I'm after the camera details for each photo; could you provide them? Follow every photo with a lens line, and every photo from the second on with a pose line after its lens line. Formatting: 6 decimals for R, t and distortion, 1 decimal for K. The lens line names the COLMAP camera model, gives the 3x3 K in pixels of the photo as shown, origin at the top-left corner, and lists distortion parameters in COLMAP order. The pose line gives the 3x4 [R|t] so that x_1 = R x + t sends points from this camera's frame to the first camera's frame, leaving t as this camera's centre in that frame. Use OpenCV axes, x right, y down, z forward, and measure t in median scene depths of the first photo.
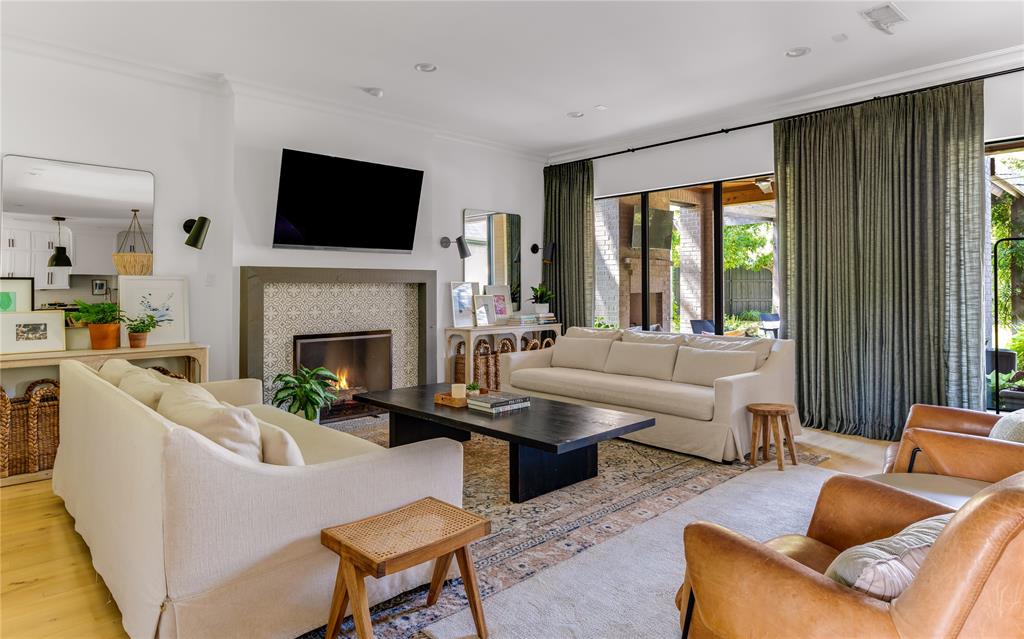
lens RADIAL K [[580.3, 0, 541.5], [0, 580.3, 280.7], [0, 0, 1]] dist [0.000623, 0.002165]
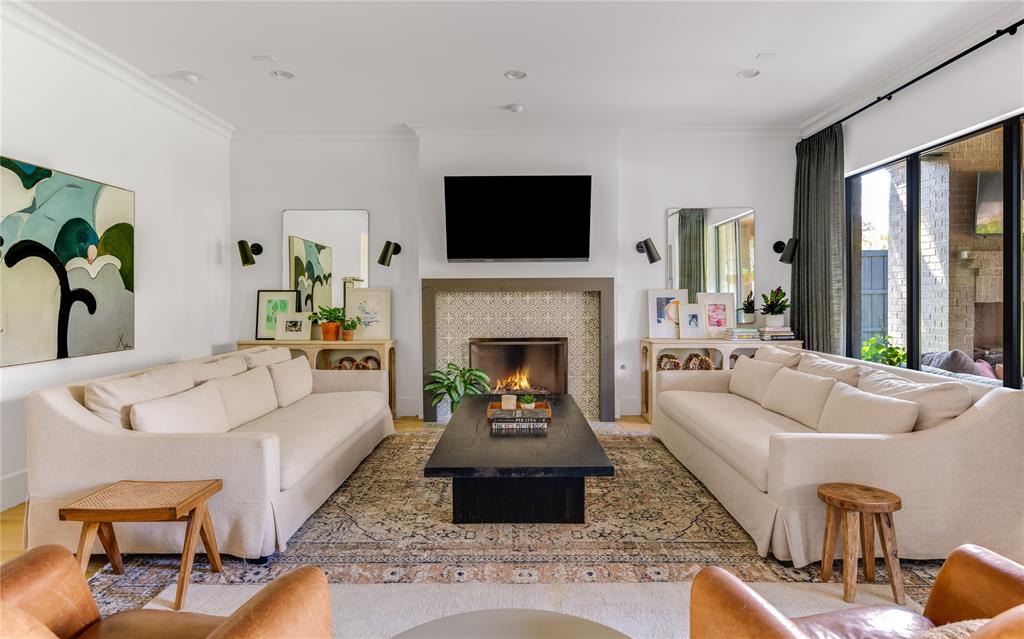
lens RADIAL K [[580.3, 0, 534.1], [0, 580.3, 301.4], [0, 0, 1]] dist [0.000623, 0.002165]
pose [[0.713651, 0.004608, -0.700487, 0.473114], [0.012191, 0.999745, 0.018996, 0.001864], [0.700396, -0.022096, 0.713413, 0.276919]]
